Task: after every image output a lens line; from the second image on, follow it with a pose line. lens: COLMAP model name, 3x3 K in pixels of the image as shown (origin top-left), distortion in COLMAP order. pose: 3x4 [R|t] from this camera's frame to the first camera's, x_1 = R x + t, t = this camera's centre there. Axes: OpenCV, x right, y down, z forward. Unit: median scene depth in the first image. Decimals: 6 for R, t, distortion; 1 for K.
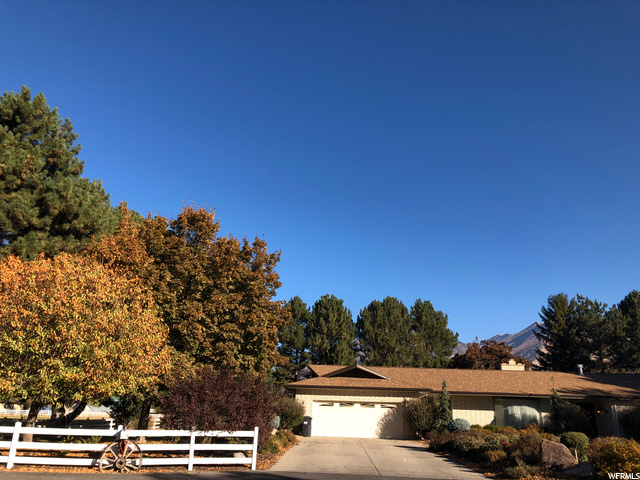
lens RADIAL K [[516.1, 0, 319.9], [0, 516.1, 228.4], [0, 0, 1]] dist [0.053015, -0.073436]
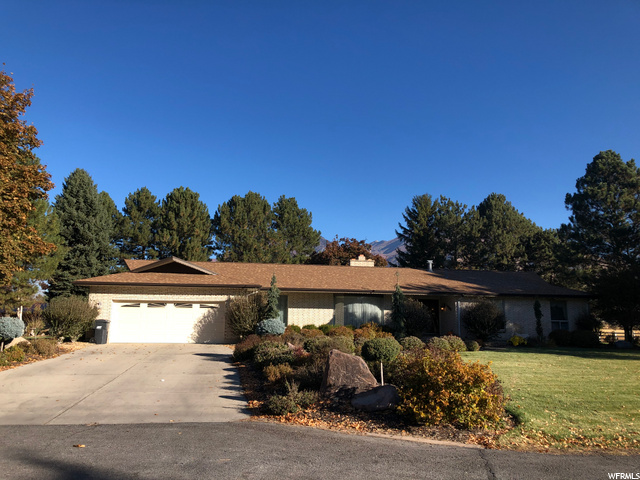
lens RADIAL K [[516.1, 0, 319.9], [0, 516.1, 228.4], [0, 0, 1]] dist [0.053015, -0.073436]
pose [[0.976277, 0.021442, 0.215462, 0.095435], [-0.059770, 0.983109, 0.172989, 0.051136], [-0.208114, -0.181763, 0.961068, 0.145398]]
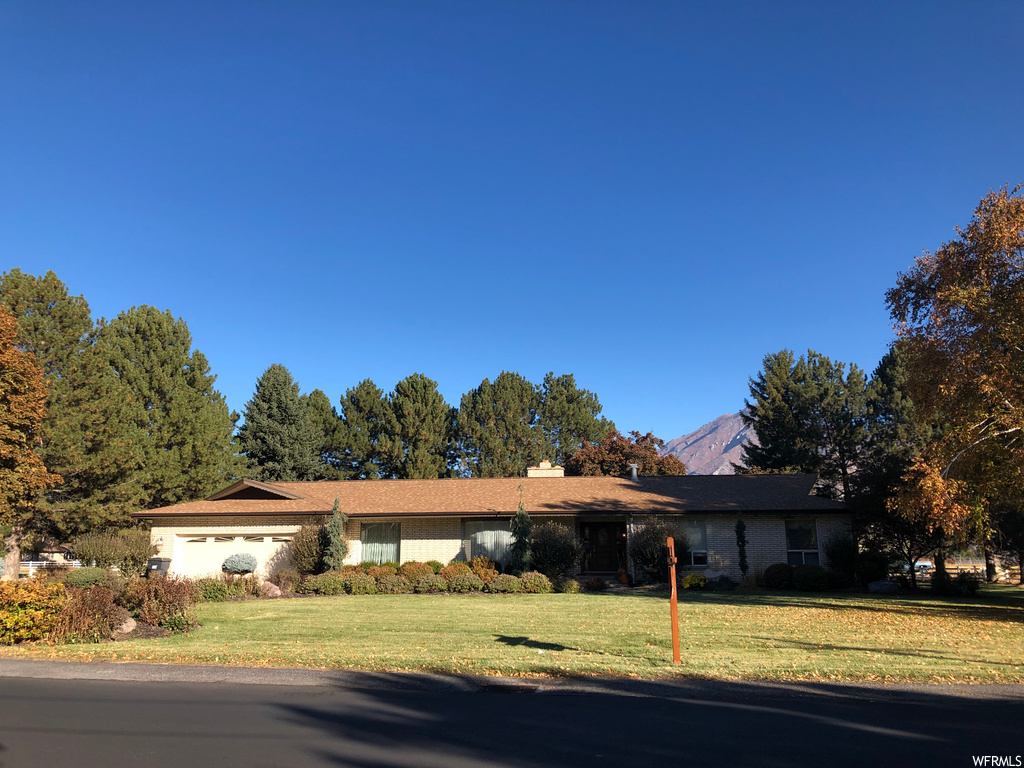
lens RADIAL K [[825.7, 0, 511.9], [0, 825.7, 365.4], [0, 0, 1]] dist [0.053015, -0.073436]
pose [[0.991413, -0.057215, -0.117589, 0.429898], [0.070555, 0.991131, 0.112610, 0.018951], [0.110103, -0.119940, 0.986657, 0.011344]]
